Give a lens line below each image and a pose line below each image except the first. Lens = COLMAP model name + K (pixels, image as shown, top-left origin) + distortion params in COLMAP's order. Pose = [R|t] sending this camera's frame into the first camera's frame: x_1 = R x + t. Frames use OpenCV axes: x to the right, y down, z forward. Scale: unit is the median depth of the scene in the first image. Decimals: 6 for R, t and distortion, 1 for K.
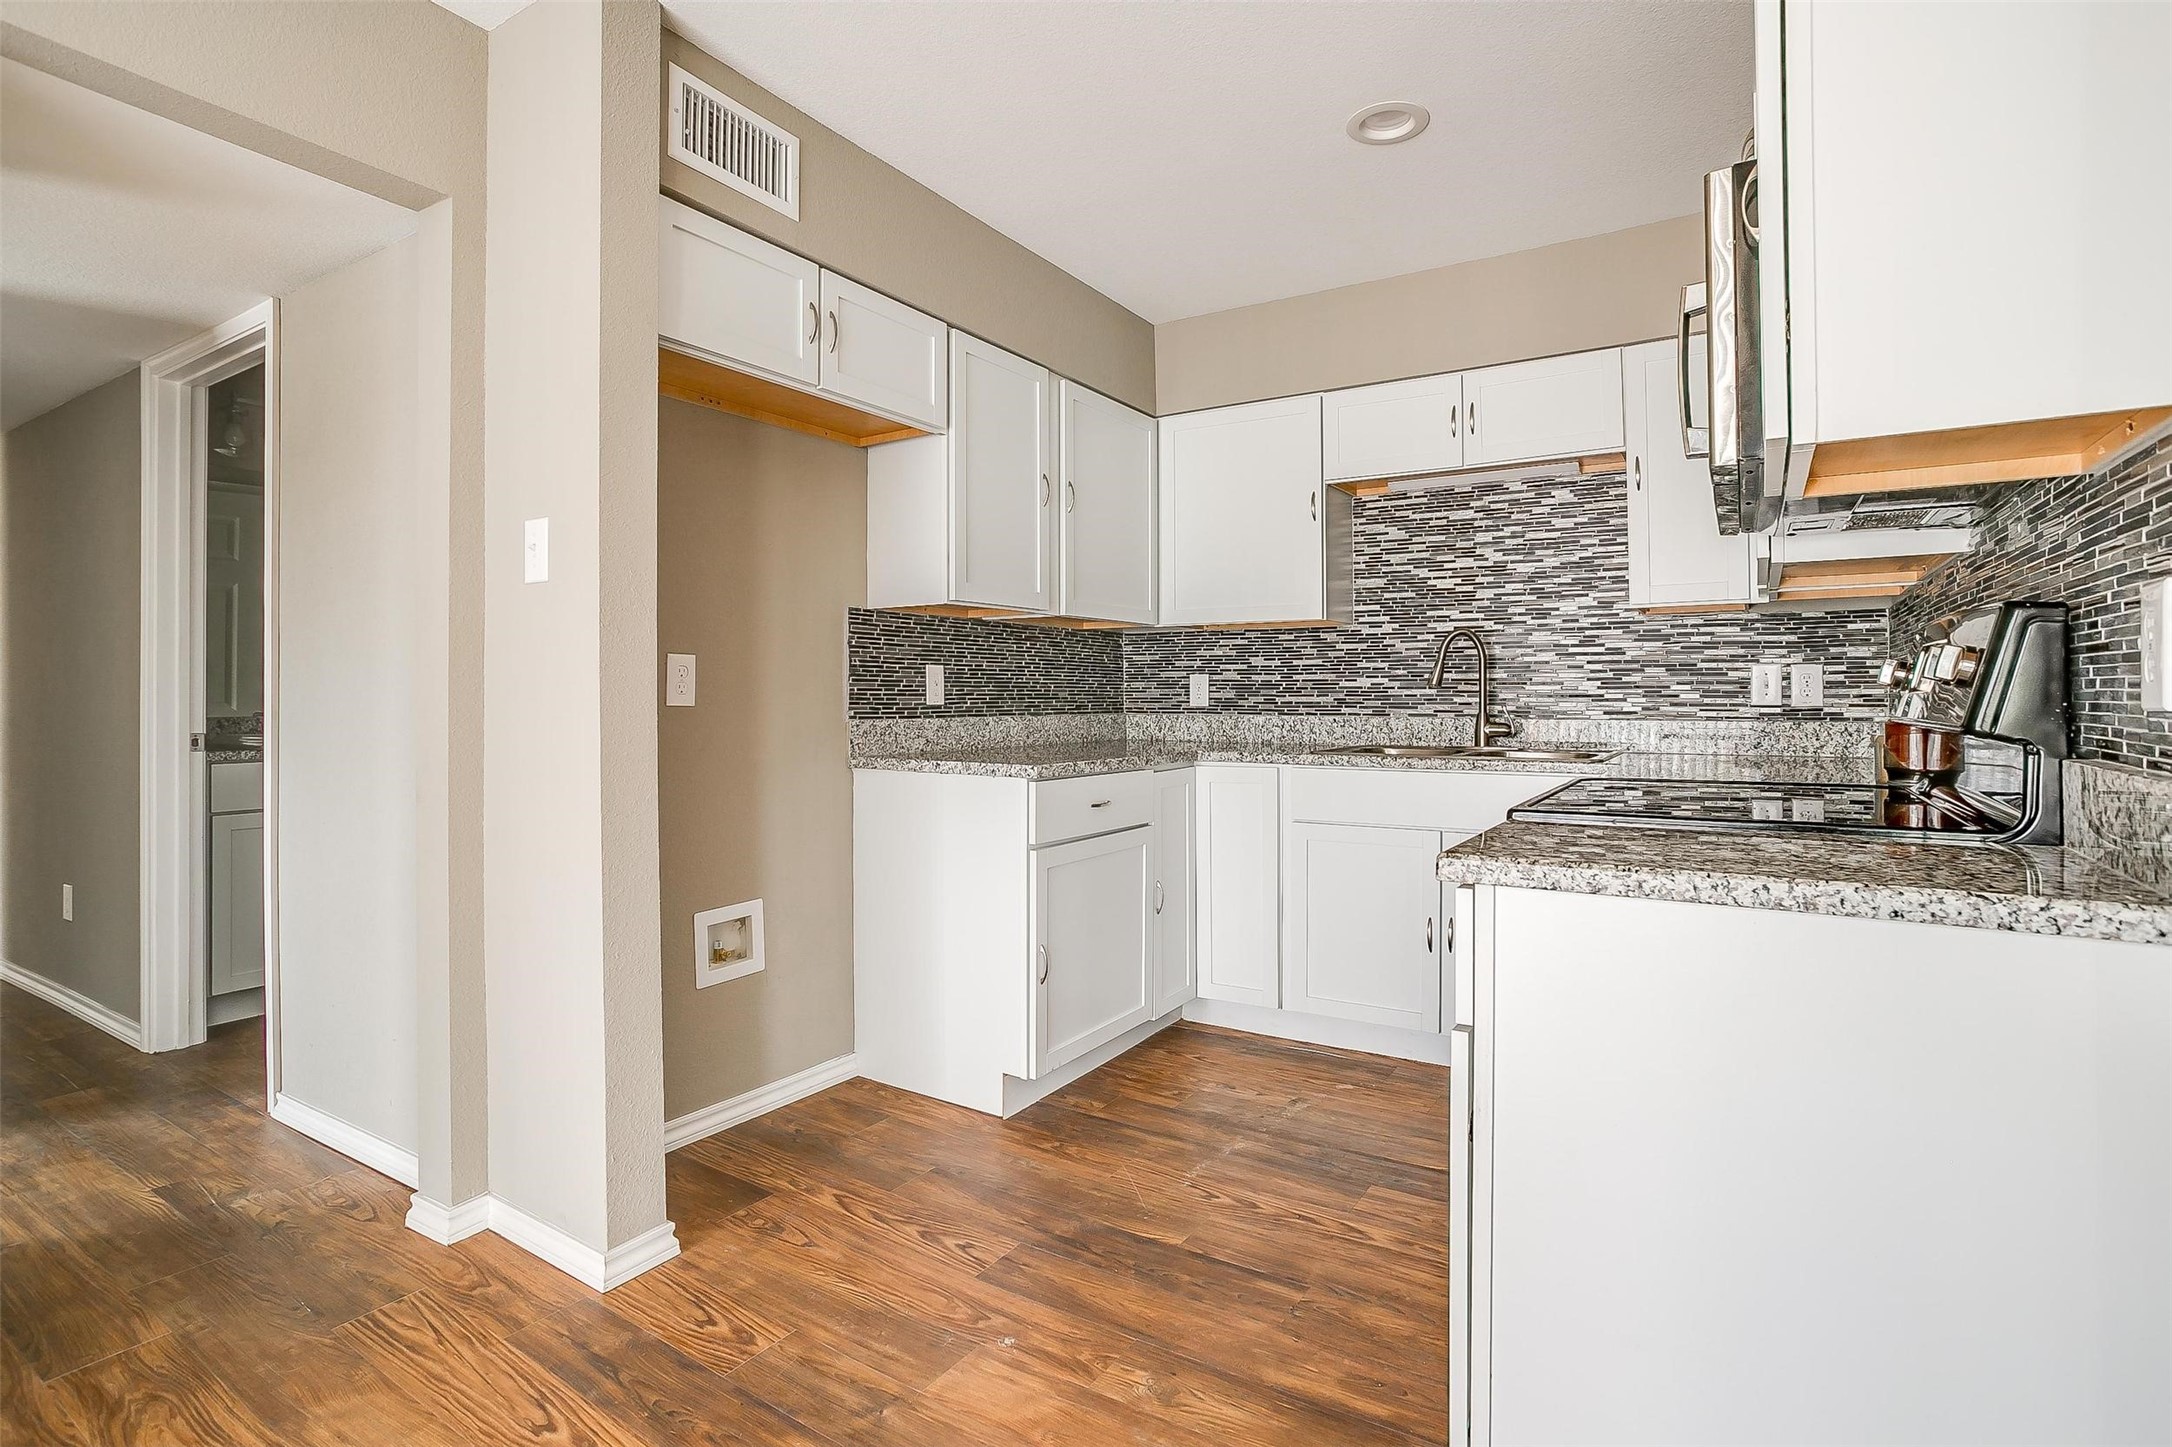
lens RADIAL K [[1065.2, 0, 1095.2], [0, 1065.2, 687.0], [0, 0, 1]] dist [-0.060203, 0.030912]
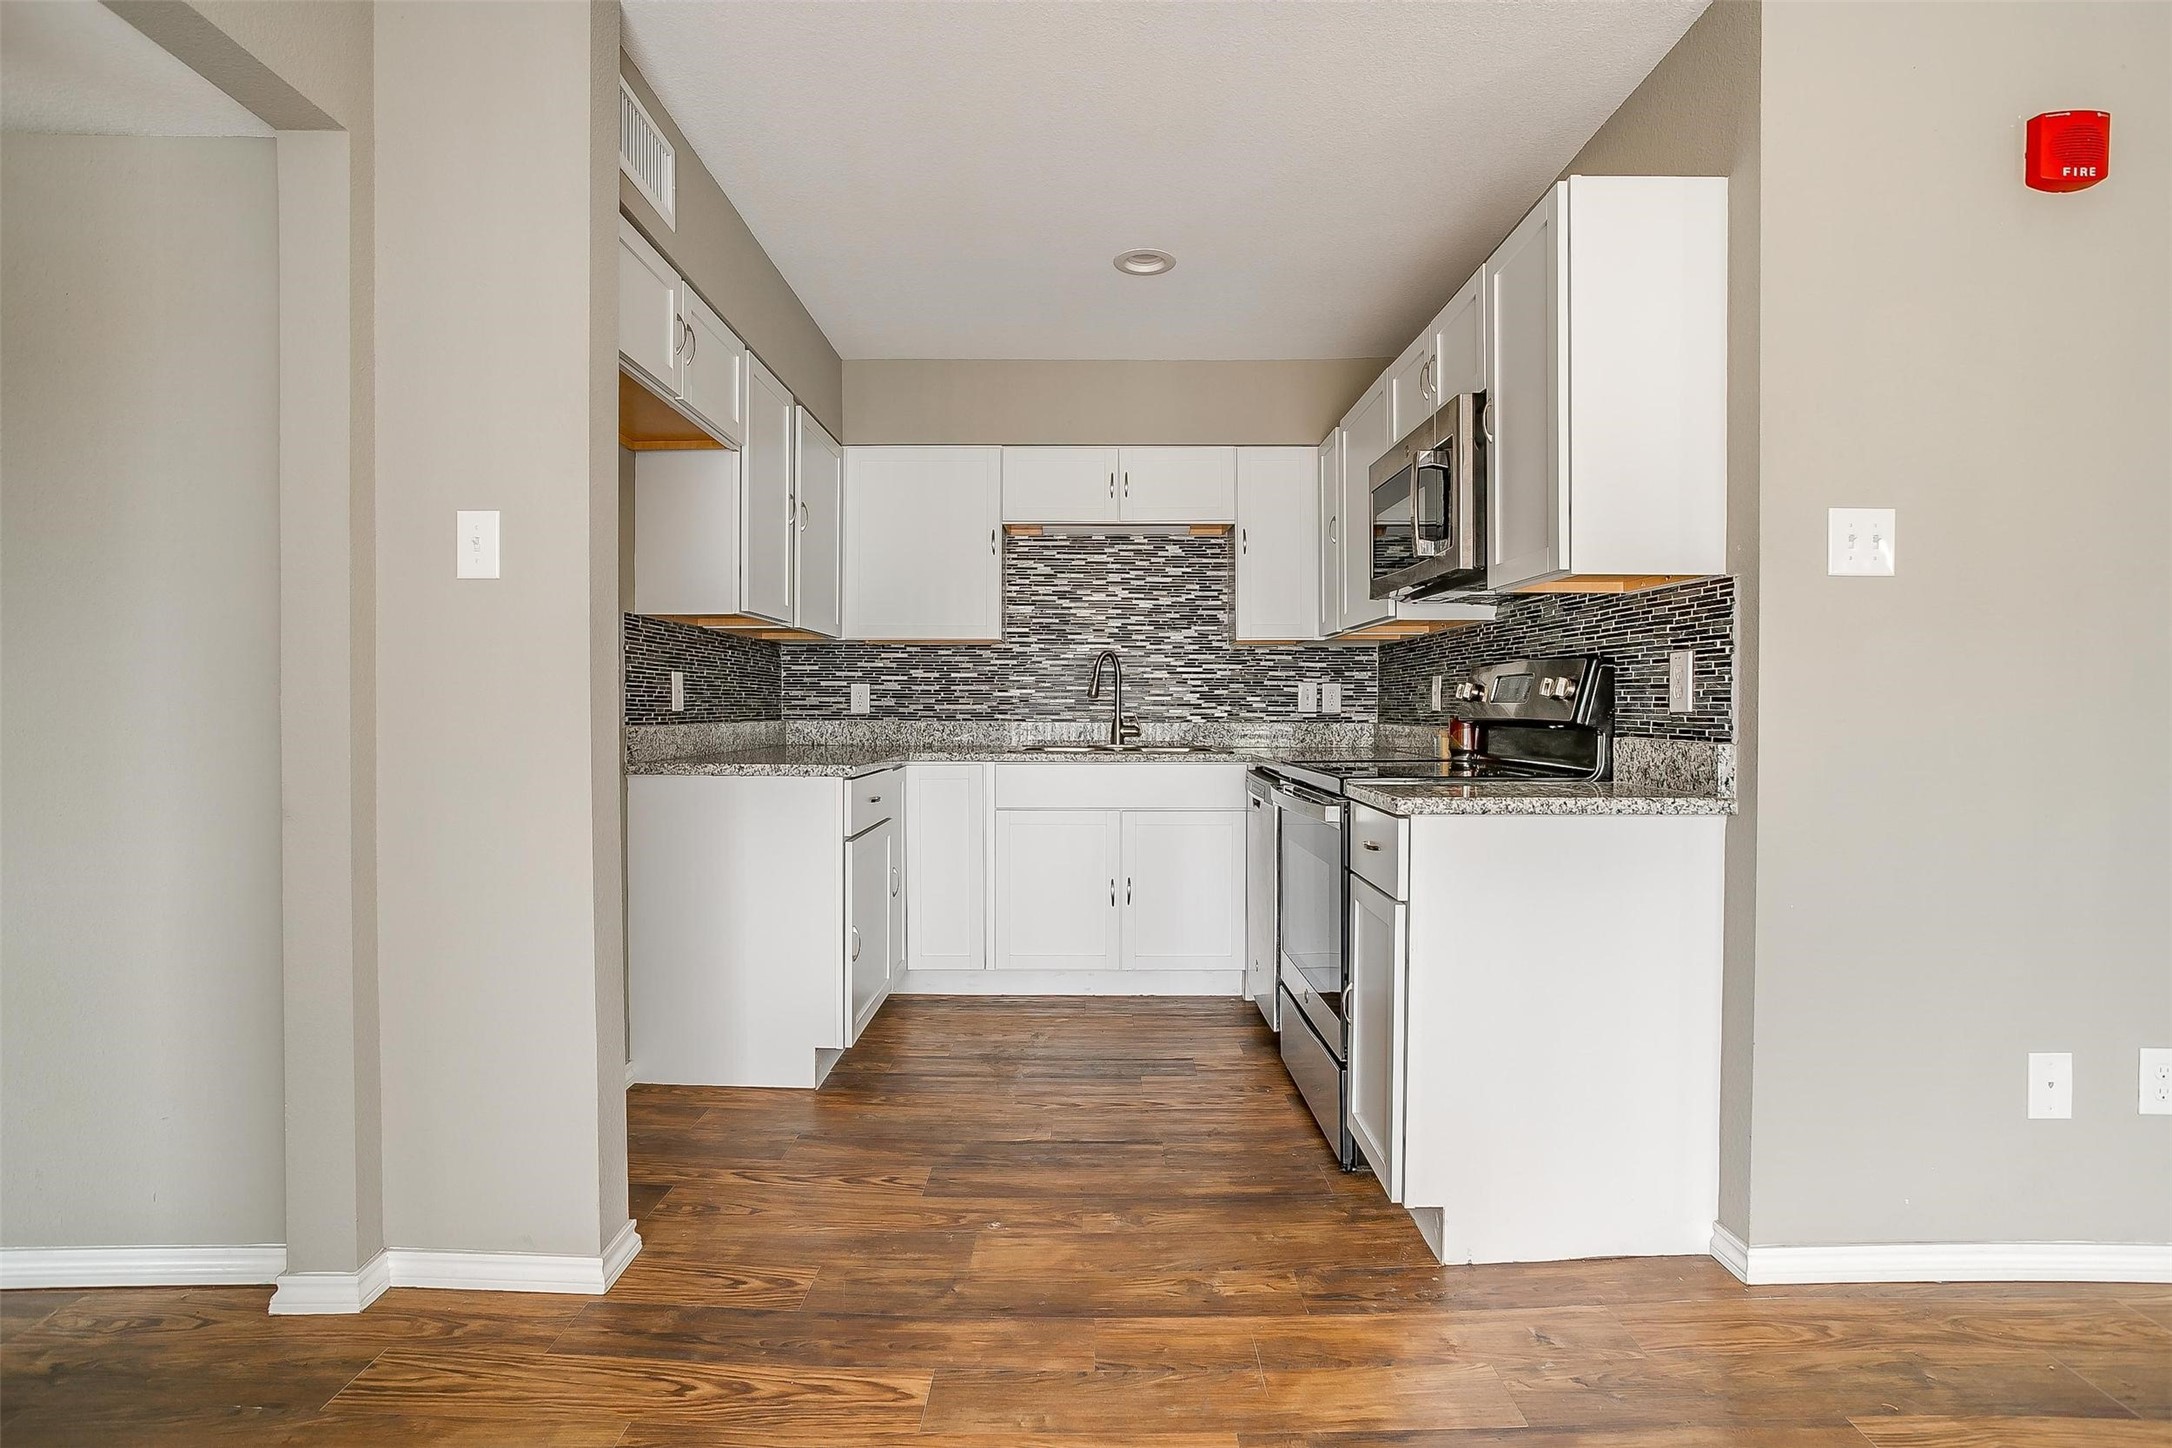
lens RADIAL K [[1056.1, 0, 1095.2], [0, 1056.1, 713.2], [0, 0, 1]] dist [-0.060909, 0.033361]
pose [[0.844983, -0.000568, 0.534792, -0.331342], [-0.007976, 0.999875, 0.013665, 0.001815], [-0.534733, -0.015812, 0.844873, -0.048628]]
